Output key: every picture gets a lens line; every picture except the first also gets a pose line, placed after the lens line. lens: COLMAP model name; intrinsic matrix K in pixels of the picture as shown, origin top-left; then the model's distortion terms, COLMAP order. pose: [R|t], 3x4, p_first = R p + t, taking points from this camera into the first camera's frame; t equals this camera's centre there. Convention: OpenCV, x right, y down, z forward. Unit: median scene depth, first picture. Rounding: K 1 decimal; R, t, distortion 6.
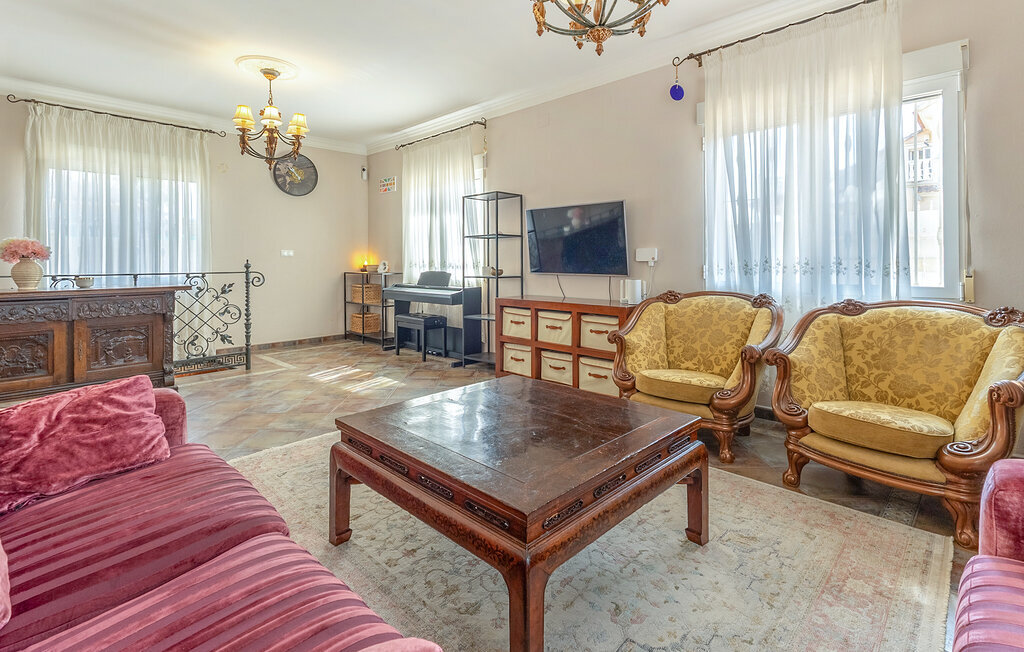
lens RADIAL K [[489.6, 0, 507.0], [0, 489.6, 267.4], [0, 0, 1]] dist [0.026594, -0.000244]
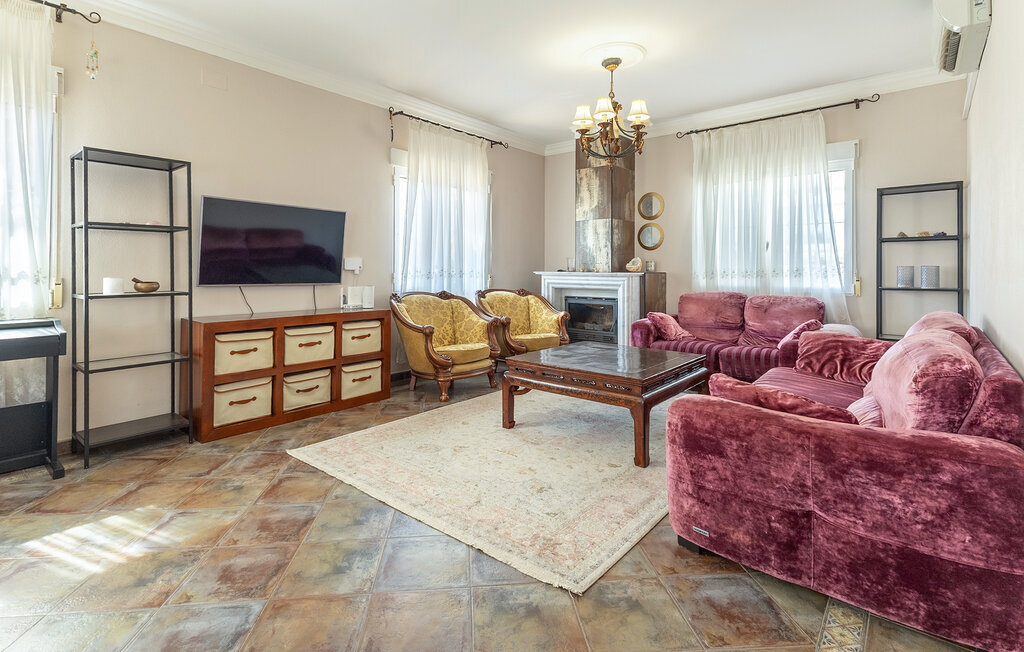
lens RADIAL K [[489.6, 0, 507.0], [0, 489.6, 267.4], [0, 0, 1]] dist [0.026594, -0.000244]
pose [[-0.079197, 0.007437, 0.996831, -0.712720], [0.010608, 0.999922, -0.006618, -0.005324], [-0.996803, 0.010051, -0.079270, 0.621768]]
